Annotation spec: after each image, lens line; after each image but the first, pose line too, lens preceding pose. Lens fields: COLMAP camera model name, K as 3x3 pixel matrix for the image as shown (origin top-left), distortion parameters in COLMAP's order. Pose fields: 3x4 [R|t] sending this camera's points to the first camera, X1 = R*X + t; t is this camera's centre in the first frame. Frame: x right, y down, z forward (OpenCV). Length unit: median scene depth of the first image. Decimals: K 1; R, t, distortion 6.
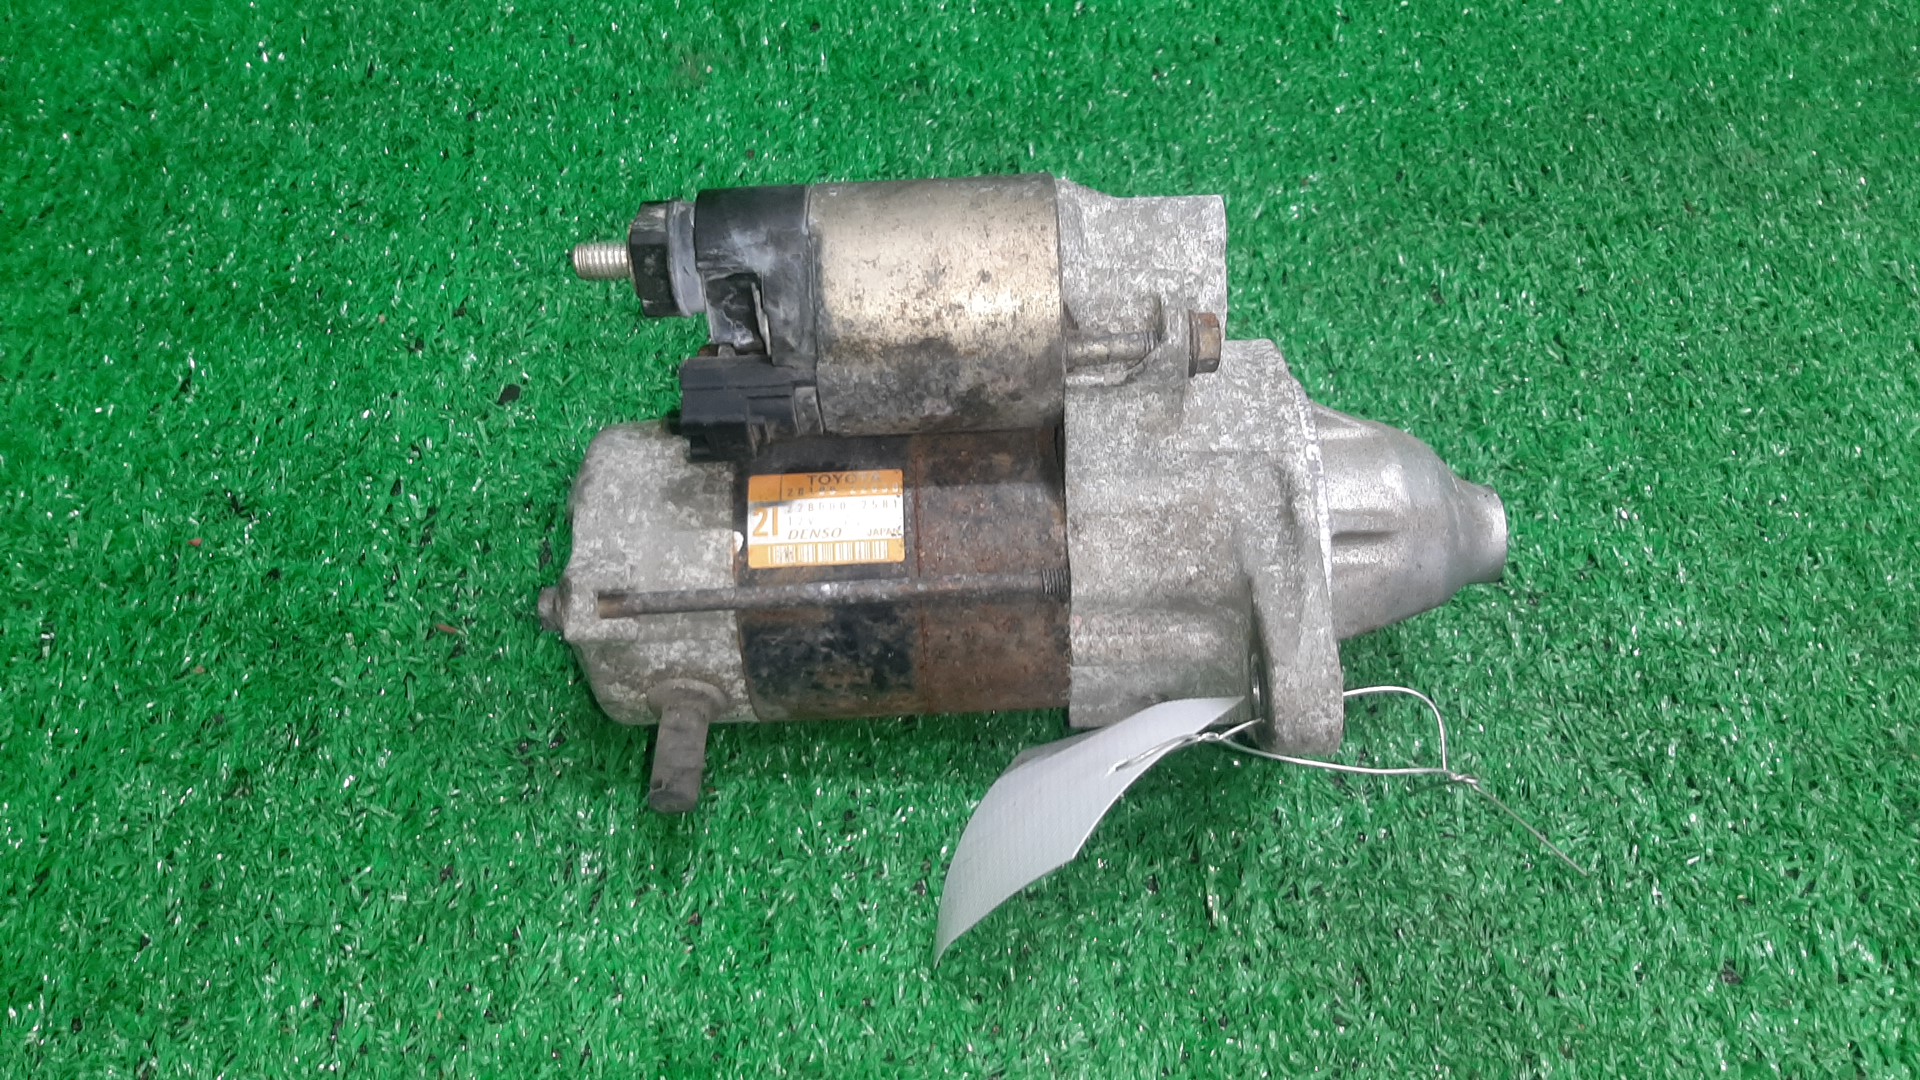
lens RADIAL K [[1554.4, 0, 960.0], [0, 1554.4, 540.0], [0, 0, 1]] dist [0.012003, -0.093235]
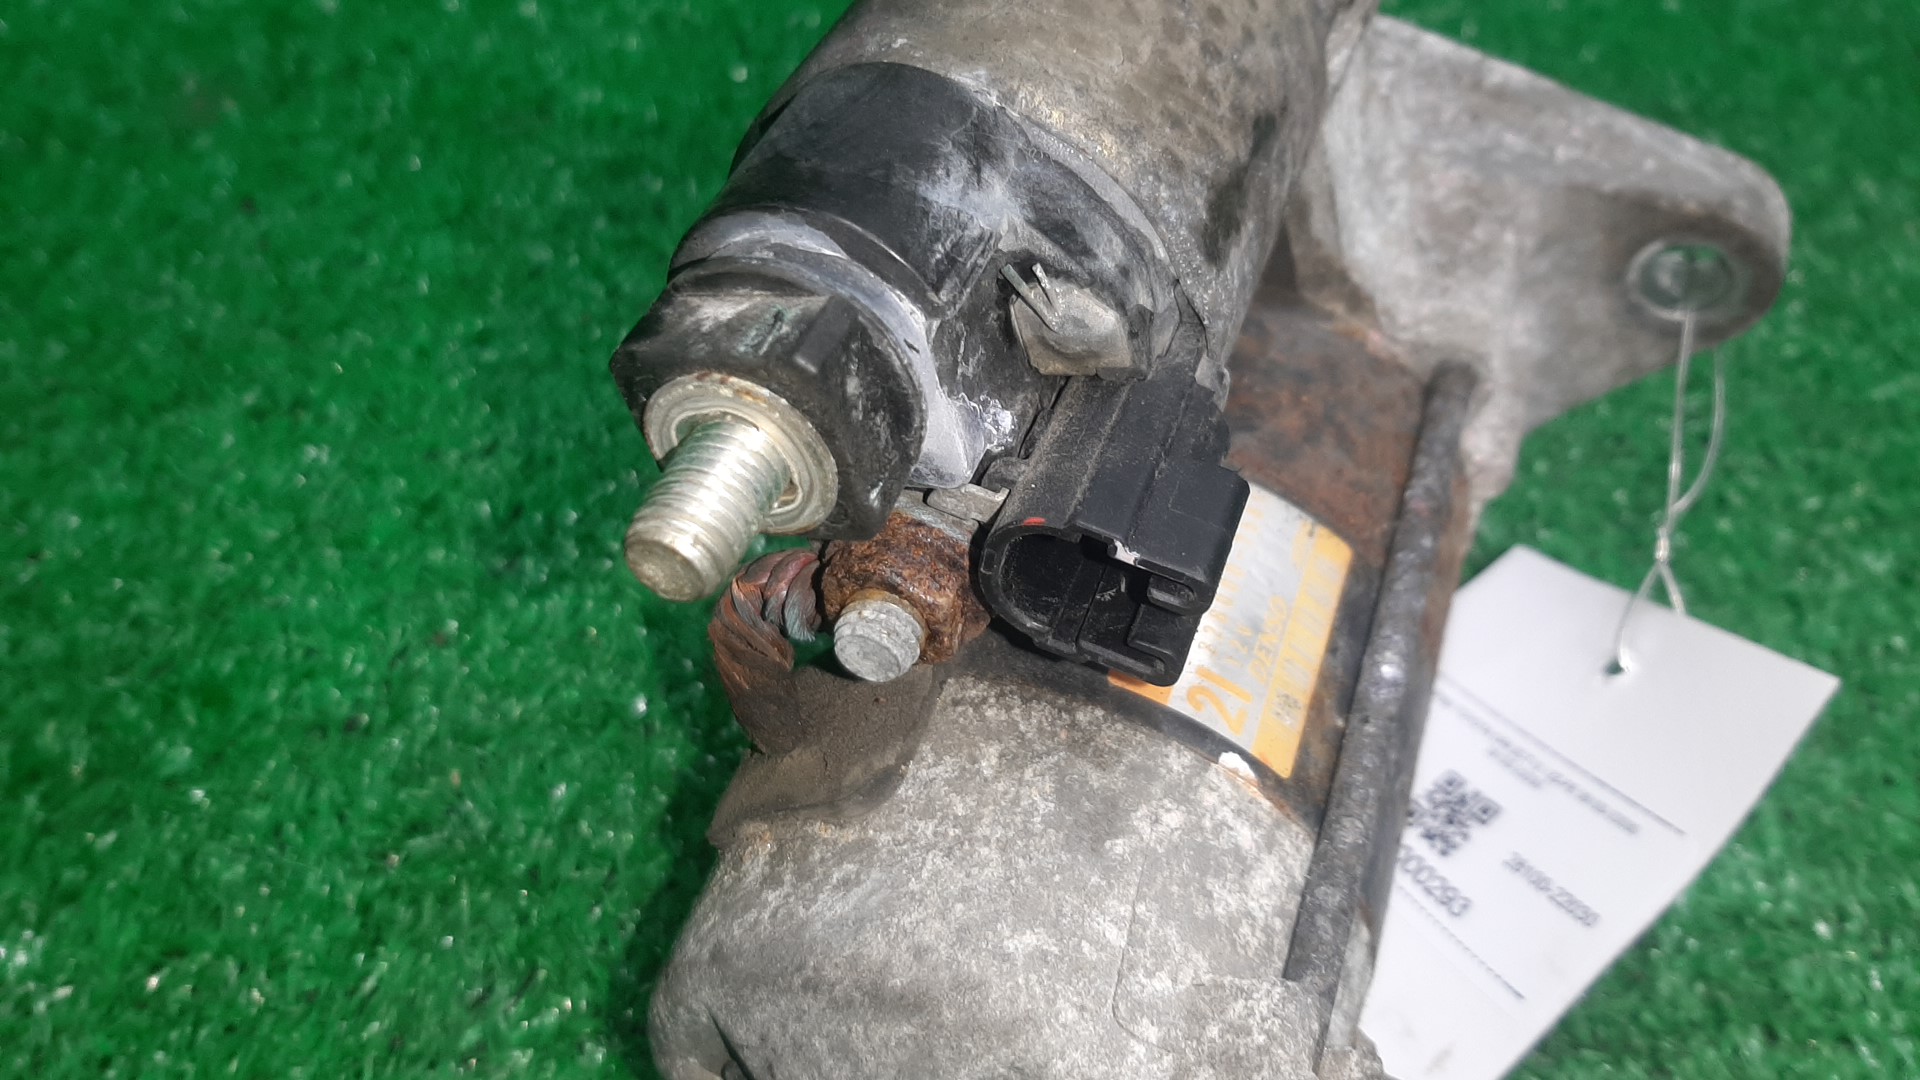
lens RADIAL K [[1554.4, 0, 960.0], [0, 1554.4, 540.0], [0, 0, 1]] dist [0.012003, -0.093235]
pose [[0.375735, -0.659034, 0.651534, -0.429342], [0.728222, 0.644789, 0.232252, -0.208979], [-0.573164, 0.387196, 0.722193, 0.688094]]
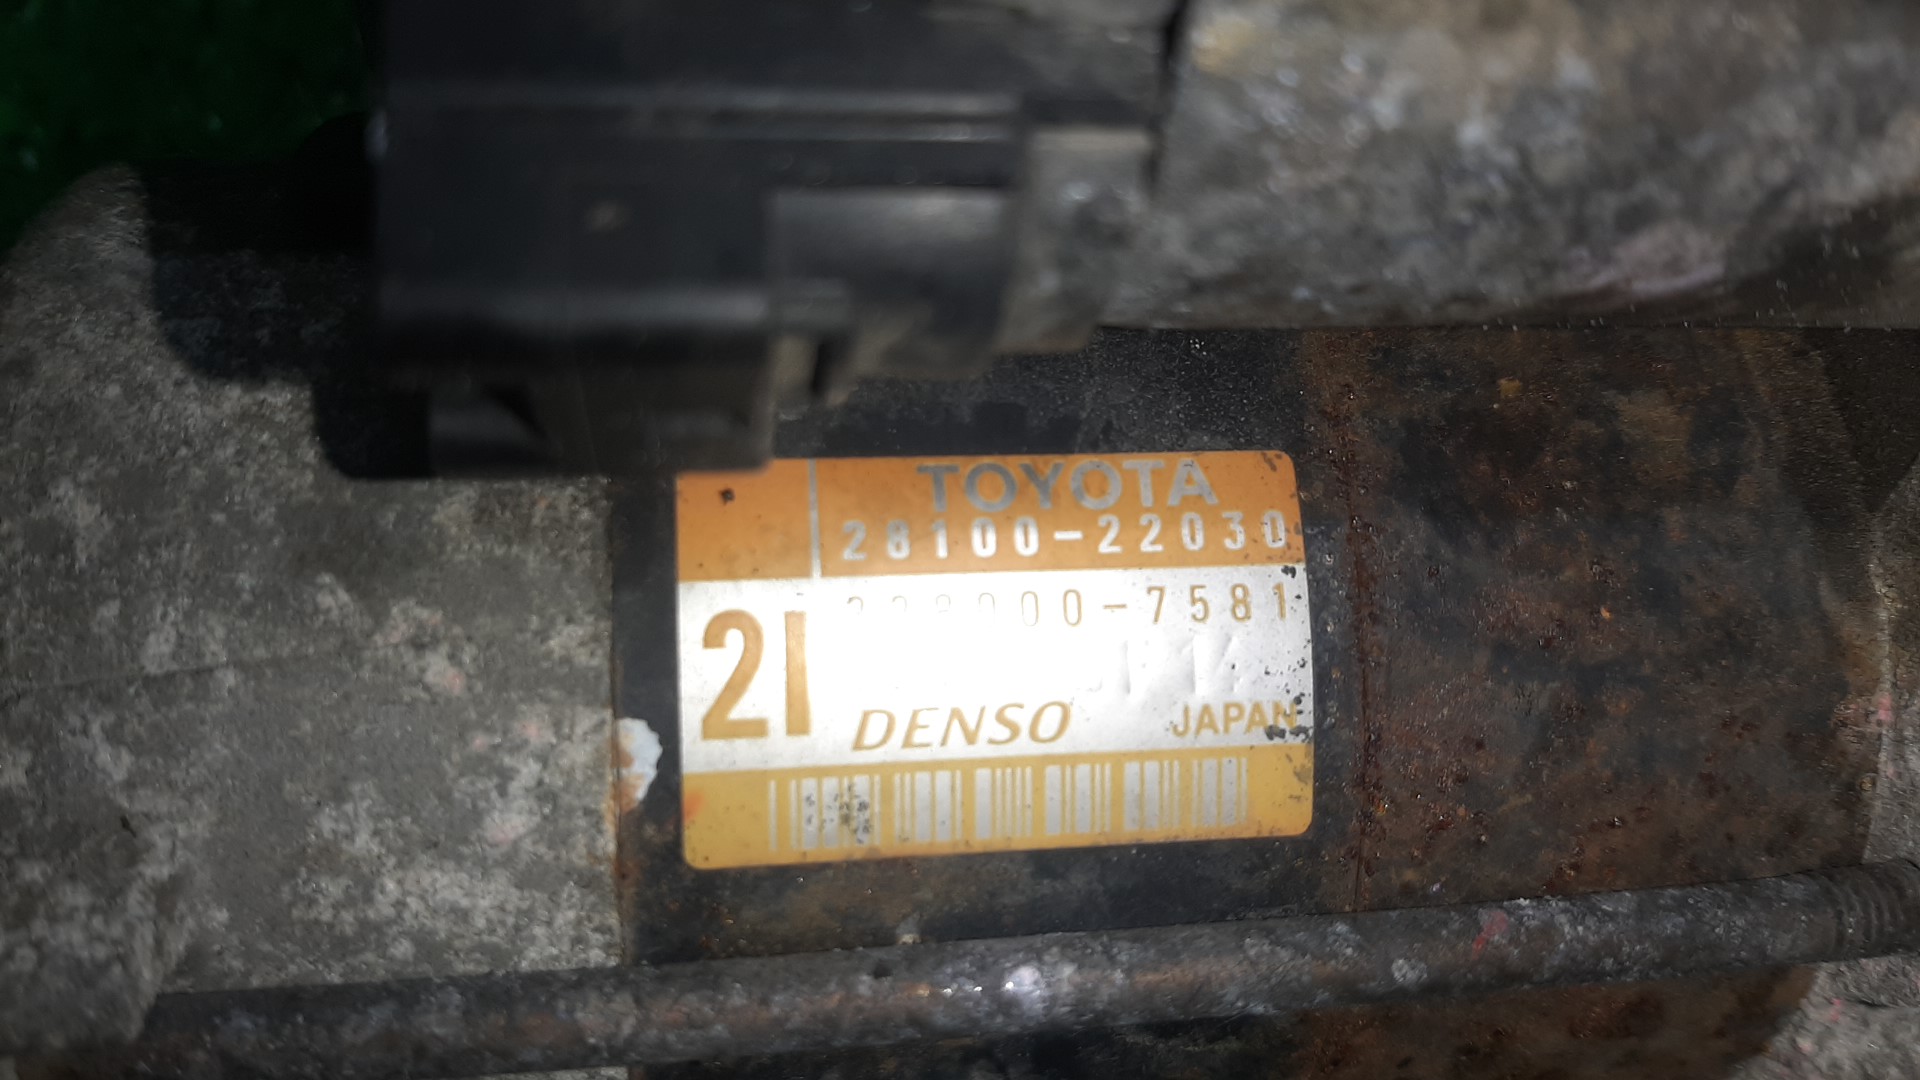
lens RADIAL K [[1554.4, 0, 960.0], [0, 1554.4, 540.0], [0, 0, 1]] dist [0.012003, -0.093235]
pose [[0.987779, 0.013738, 0.155257, -0.131546], [-0.047806, 0.974800, 0.217898, -0.085082], [-0.148351, -0.222657, 0.963543, 0.772875]]
